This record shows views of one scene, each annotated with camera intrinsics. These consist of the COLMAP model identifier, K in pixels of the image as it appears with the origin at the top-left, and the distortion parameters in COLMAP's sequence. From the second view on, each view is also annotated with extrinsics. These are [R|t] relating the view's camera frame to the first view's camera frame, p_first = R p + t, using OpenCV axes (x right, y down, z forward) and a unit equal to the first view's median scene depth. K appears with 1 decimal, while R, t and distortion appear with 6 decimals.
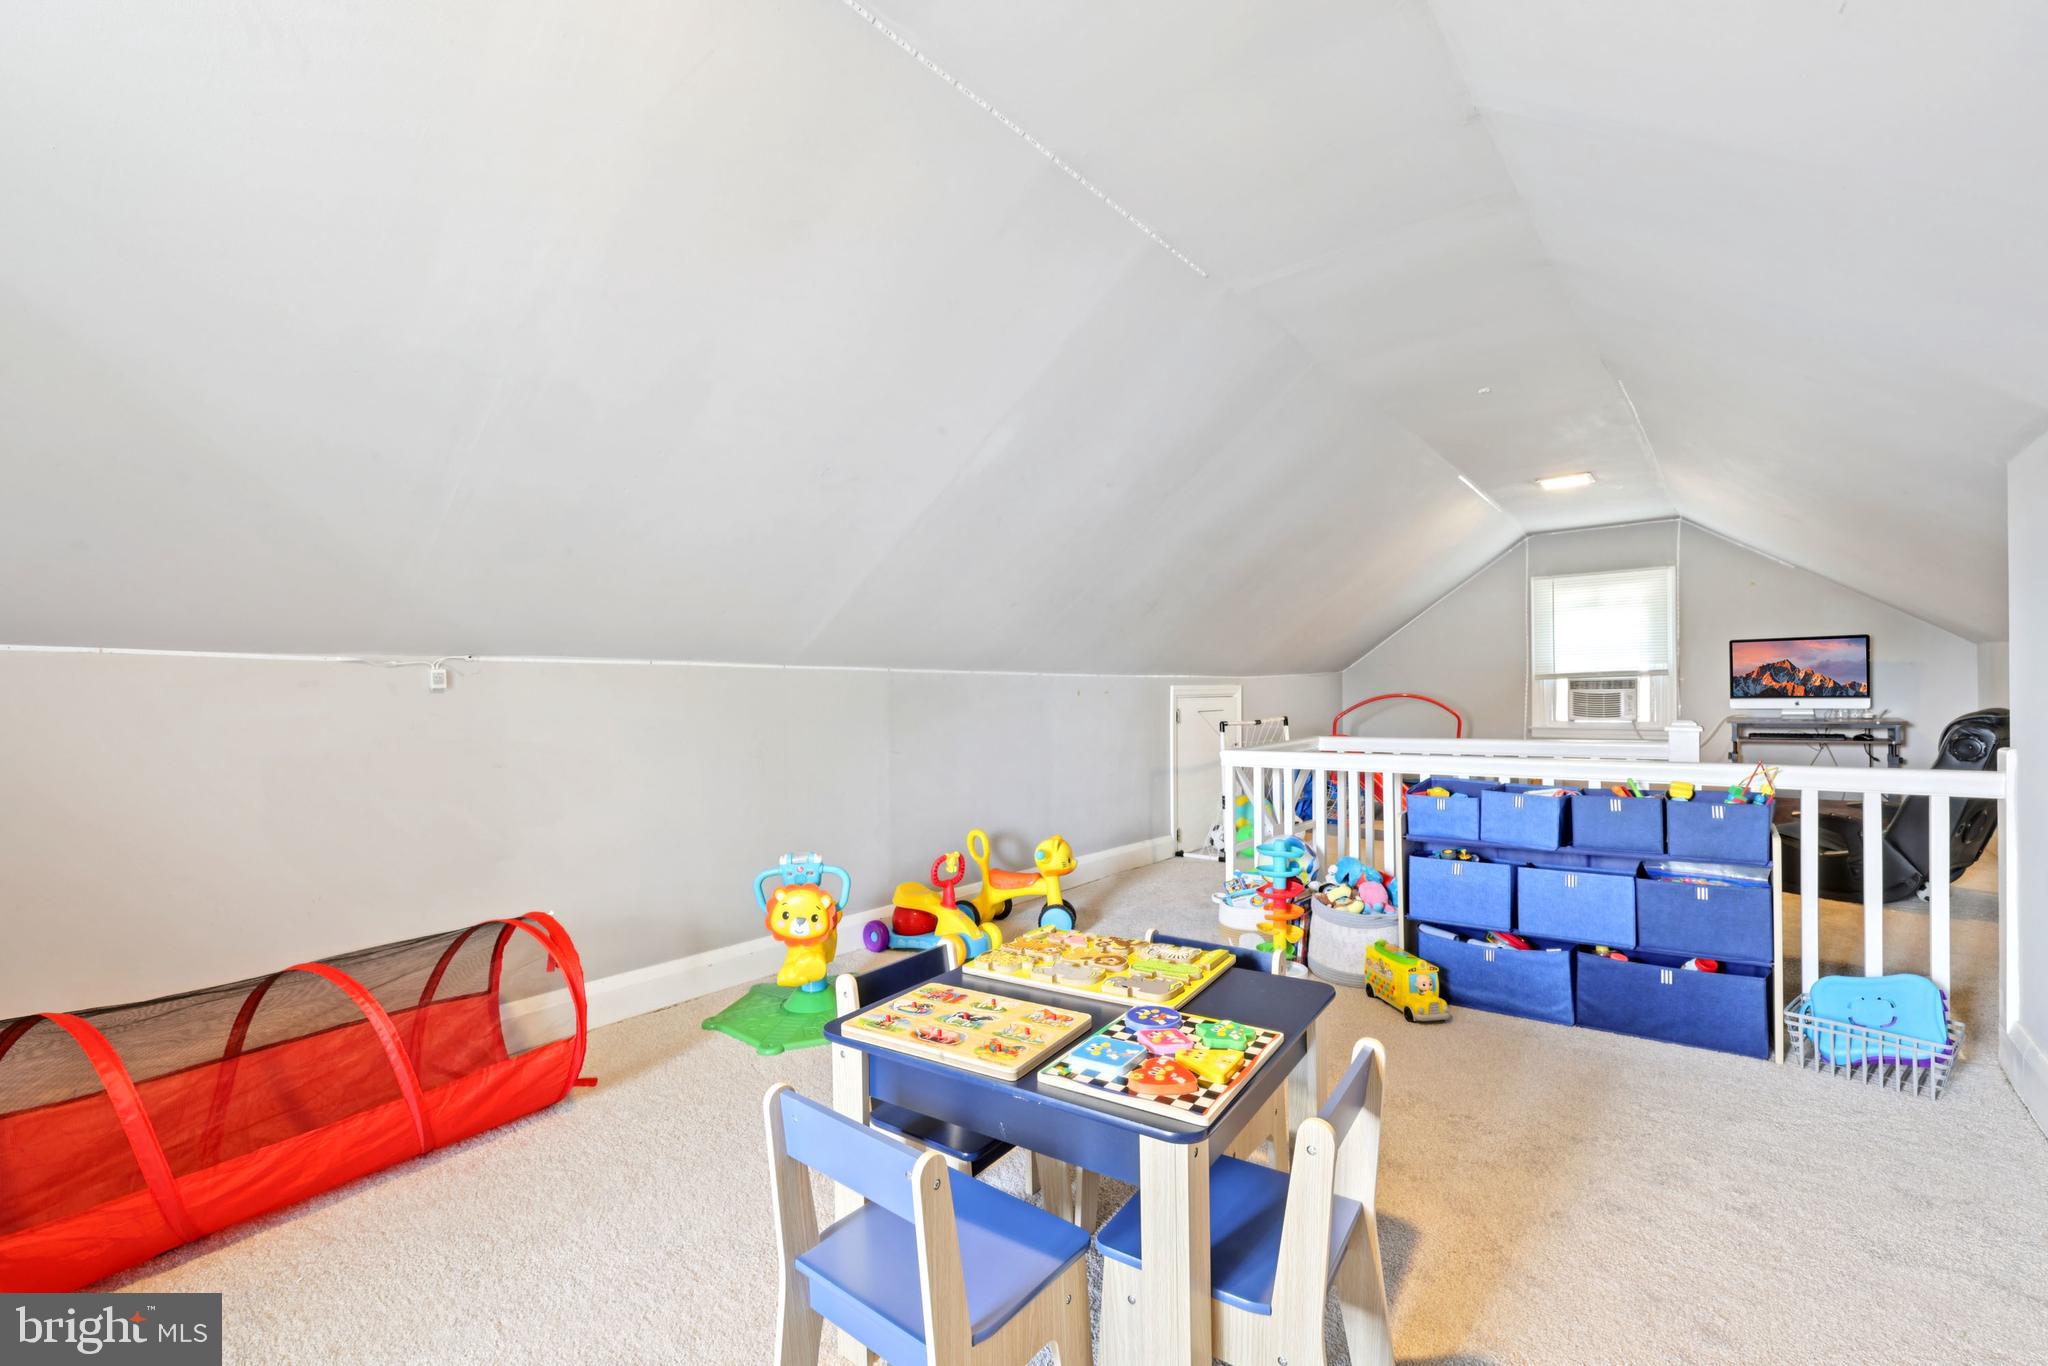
lens RADIAL K [[775.8, 0, 1020.8], [0, 775.8, 689.6], [0, 0, 1]] dist [-0.000778, -0.000147]
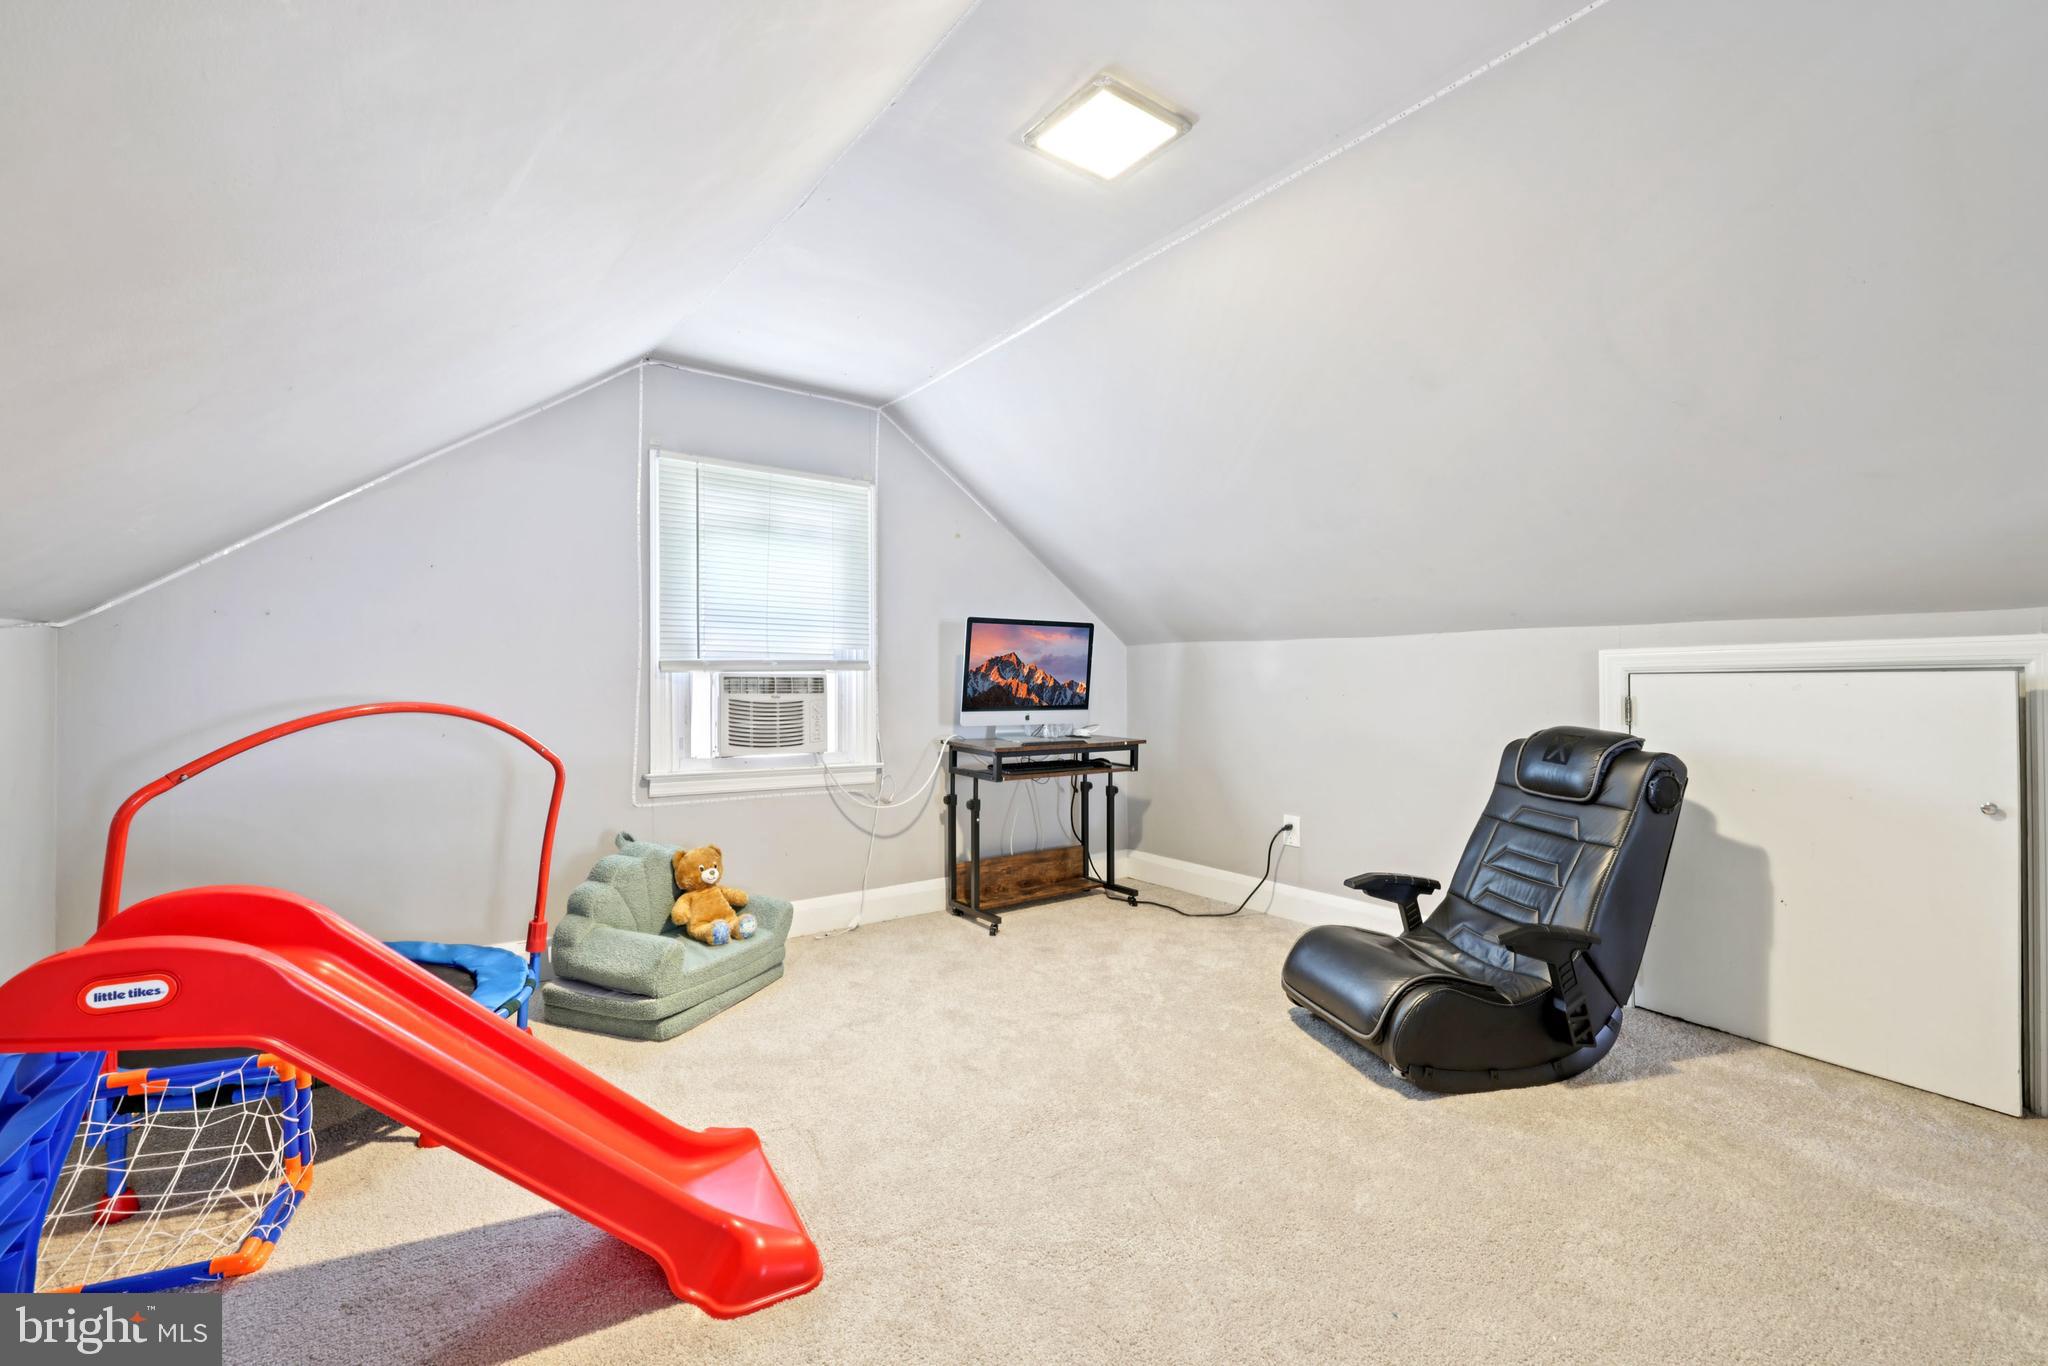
lens RADIAL K [[865.2, 0, 1023.7], [0, 865.2, 682.9], [0, 0, 1]] dist [-0.001561, -0.000008]
pose [[0.688942, 0.011569, 0.724724, 0.388794], [-0.019556, 0.999805, 0.002630, -0.010291], [-0.724553, -0.015984, 0.689034, 0.425060]]
